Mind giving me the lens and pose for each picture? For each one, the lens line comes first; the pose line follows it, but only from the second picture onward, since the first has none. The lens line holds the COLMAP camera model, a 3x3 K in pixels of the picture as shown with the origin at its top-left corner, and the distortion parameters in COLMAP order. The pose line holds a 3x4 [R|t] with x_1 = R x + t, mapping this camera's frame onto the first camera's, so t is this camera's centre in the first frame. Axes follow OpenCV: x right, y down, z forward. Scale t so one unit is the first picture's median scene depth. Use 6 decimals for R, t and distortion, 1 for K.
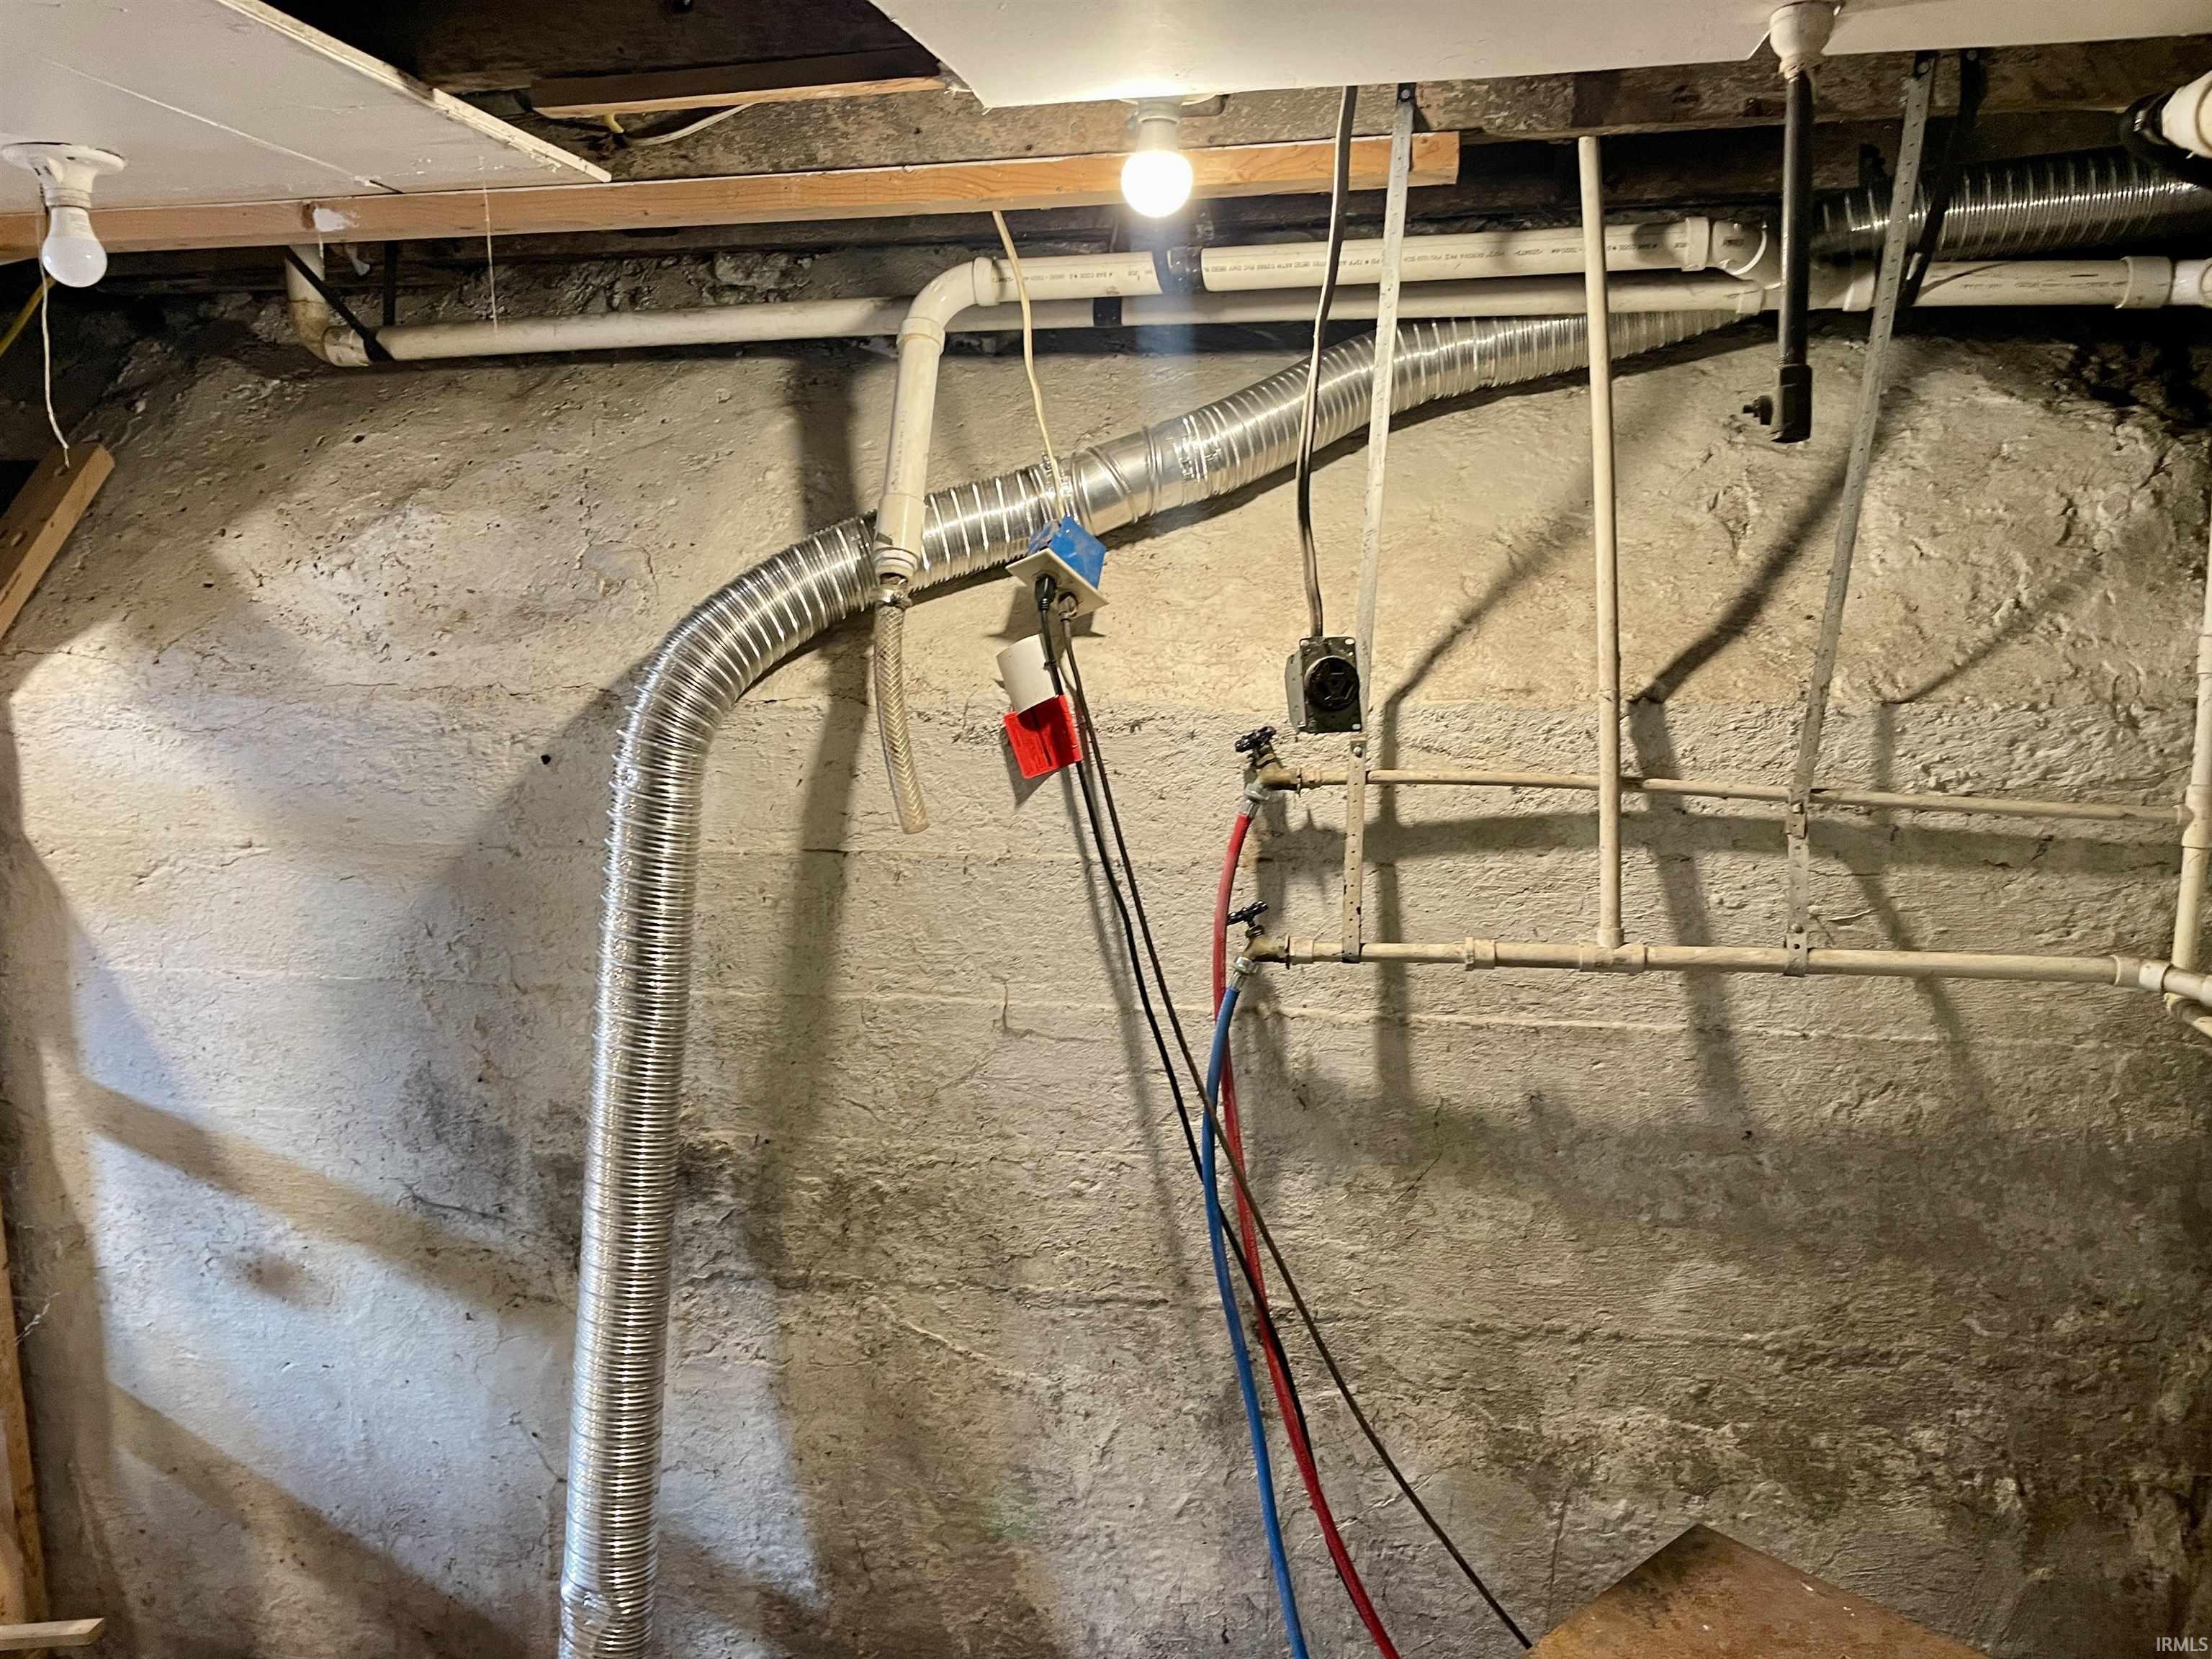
lens RADIAL K [[1664.0, 0, 1082.9], [0, 1664.0, 840.4], [0, 0, 1]] dist [0.087915, -0.110071]
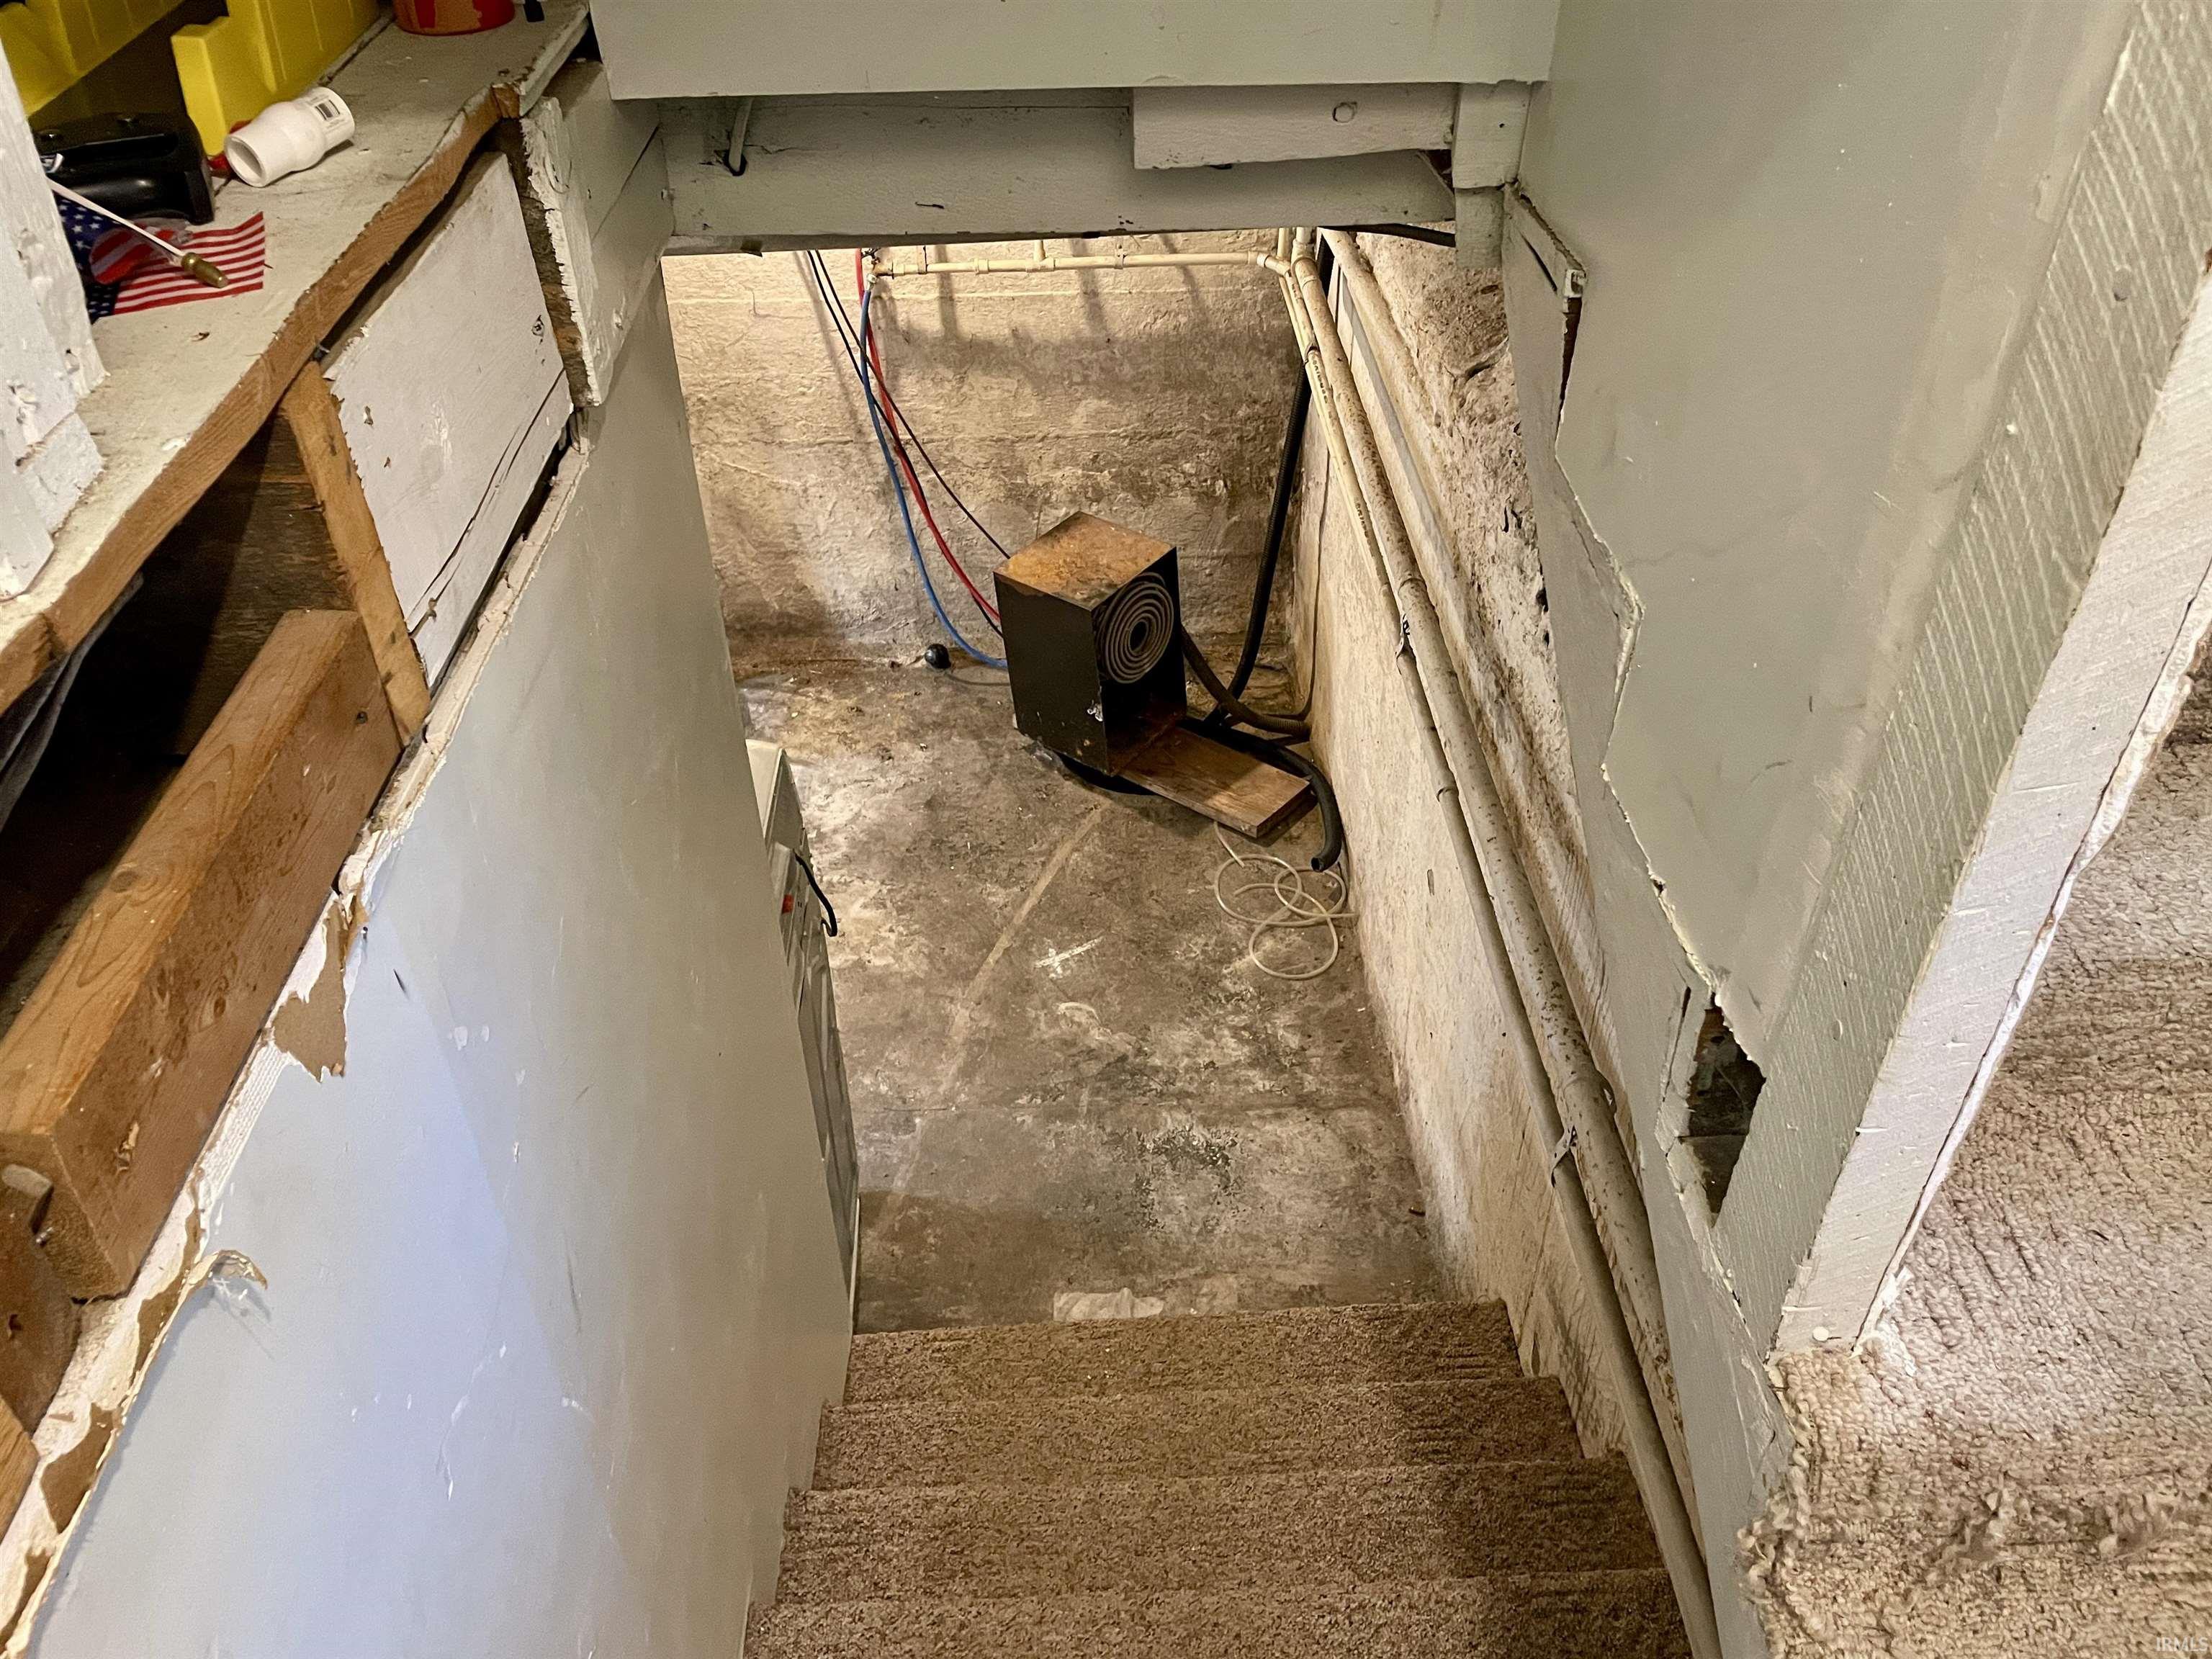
lens RADIAL K [[1664.0, 0, 1098.1], [0, 1664.0, 848.6], [0, 0, 1]] dist [0.087915, -0.110071]
pose [[0.976743, -0.136873, 0.165044, -0.068342], [0.035096, 0.861417, 0.506685, -0.351459], [-0.211523, -0.489108, 0.846186, -1.136682]]
